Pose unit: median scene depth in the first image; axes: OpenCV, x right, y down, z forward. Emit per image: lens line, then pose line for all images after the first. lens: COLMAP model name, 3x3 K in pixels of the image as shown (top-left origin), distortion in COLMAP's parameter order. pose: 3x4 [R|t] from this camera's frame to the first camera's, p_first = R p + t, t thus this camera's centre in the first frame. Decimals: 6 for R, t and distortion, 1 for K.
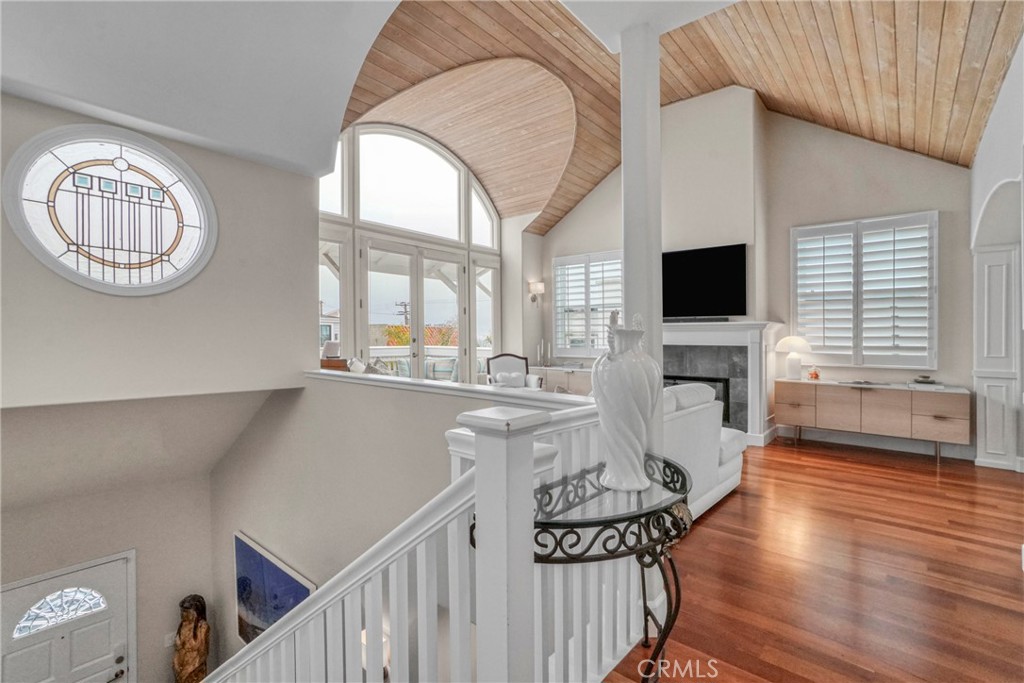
lens RADIAL K [[468.5, 0, 520.6], [0, 468.5, 339.9], [0, 0, 1]] dist [-0.025480, 0.007641]
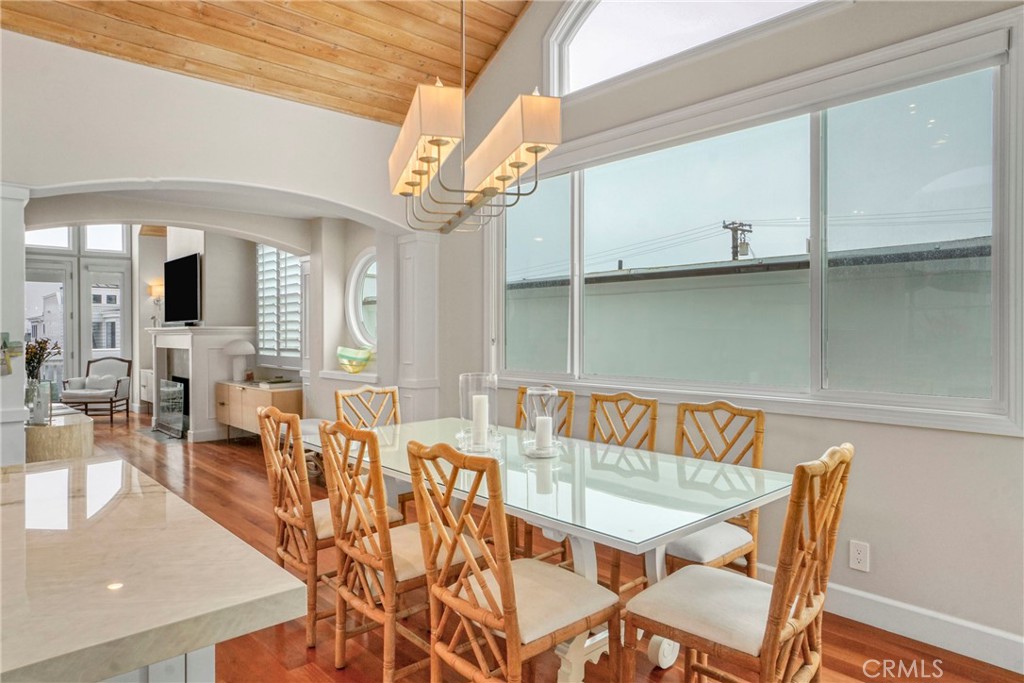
lens RADIAL K [[631.5, 0, 501.7], [0, 631.5, 333.2], [0, 0, 1]] dist [-0.003677, 0.000871]
pose [[0.989440, -0.010544, -0.144557, 1.370986], [0.009885, 0.999937, -0.005282, -0.007843], [0.144603, 0.003797, 0.989482, -0.321794]]
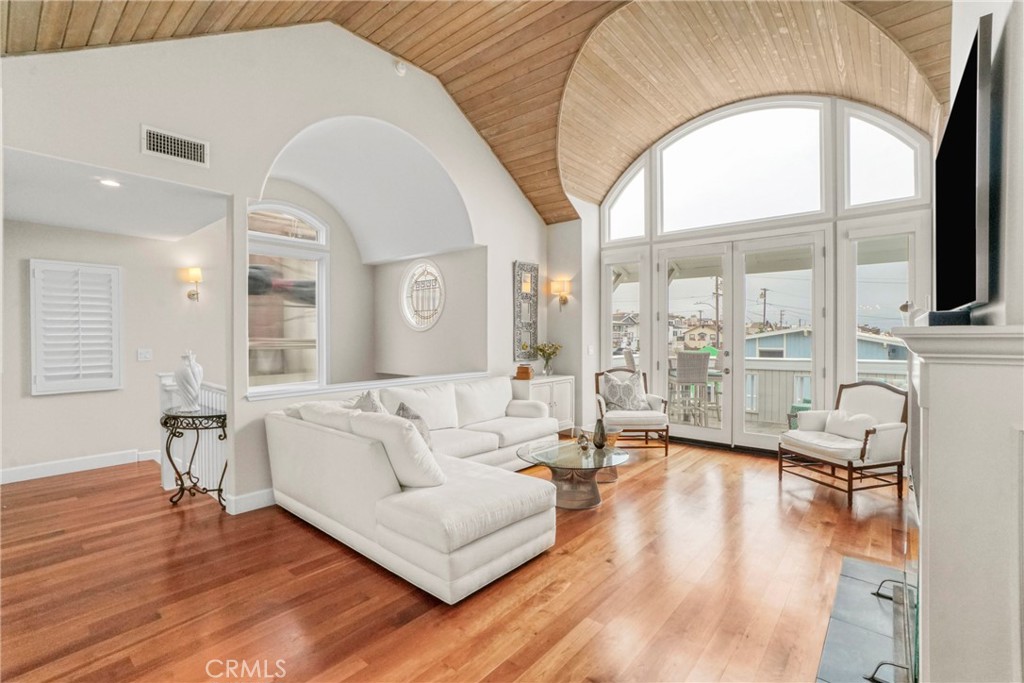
lens RADIAL K [[468.5, 0, 508.3], [0, 468.5, 340.0], [0, 0, 1]] dist [-0.025480, 0.007641]
pose [[-0.002976, 0.002463, -0.999993, 0.741518], [-0.001288, 0.999996, 0.002467, -0.030603], [0.999995, 0.001296, -0.002972, 0.735739]]
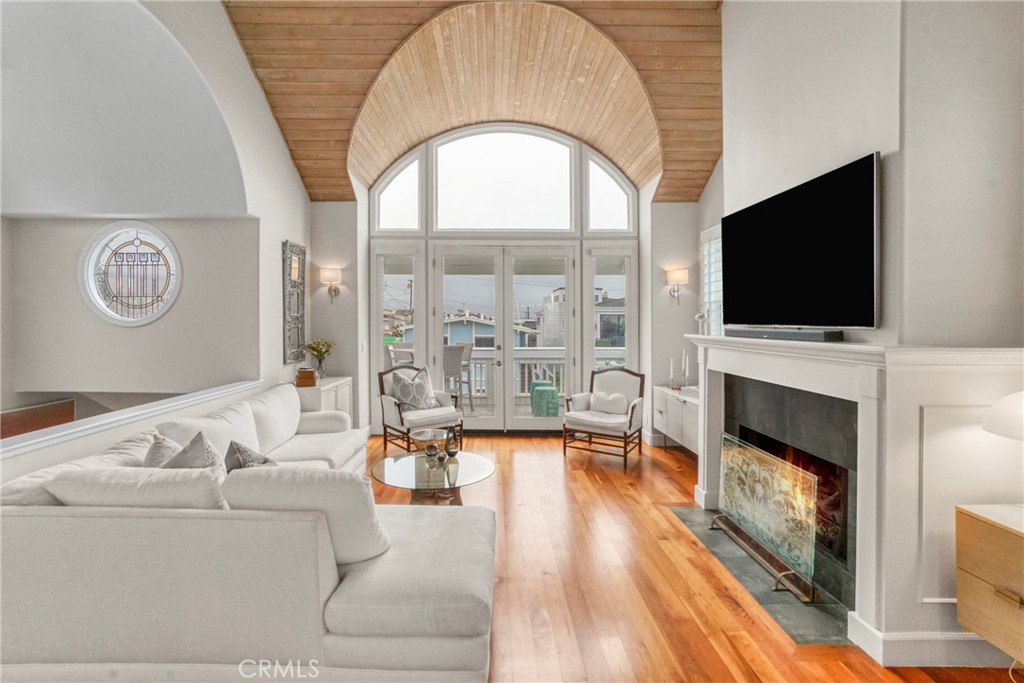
lens RADIAL K [[468.5, 0, 499.6], [0, 468.5, 322.5], [0, 0, 1]] dist [-0.025480, 0.007641]
pose [[0.646791, -0.002789, -0.762663, 0.580944], [-0.001105, 0.999989, -0.004594, -0.053719], [0.762667, 0.003814, 0.646780, 0.481937]]
